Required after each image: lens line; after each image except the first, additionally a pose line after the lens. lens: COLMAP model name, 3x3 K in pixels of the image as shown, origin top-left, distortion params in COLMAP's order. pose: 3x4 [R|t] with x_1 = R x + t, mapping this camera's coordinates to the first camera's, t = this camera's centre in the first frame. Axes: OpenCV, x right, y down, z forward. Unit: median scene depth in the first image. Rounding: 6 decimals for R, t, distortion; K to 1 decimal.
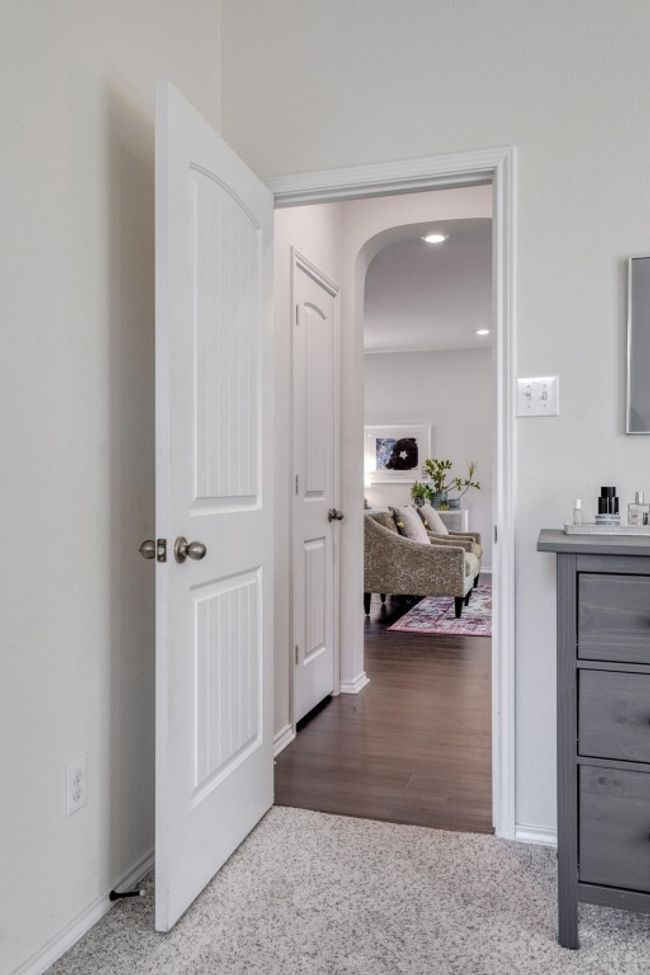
lens RADIAL K [[735.2, 0, 325.0], [0, 735.2, 487.5], [0, 0, 1]] dist [0.091327, 0.000806]
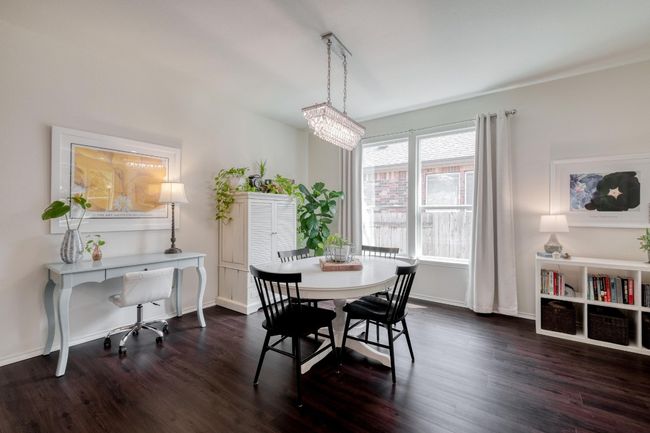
lens RADIAL K [[282.3, 0, 326.7], [0, 282.3, 213.2], [0, 0, 1]] dist [-0.000688, -0.000413]
pose [[0.945978, -0.000256, -0.324231, -0.094039], [-0.001603, 0.999984, -0.005467, -0.019387], [0.324227, 0.005691, 0.945962, 0.598539]]
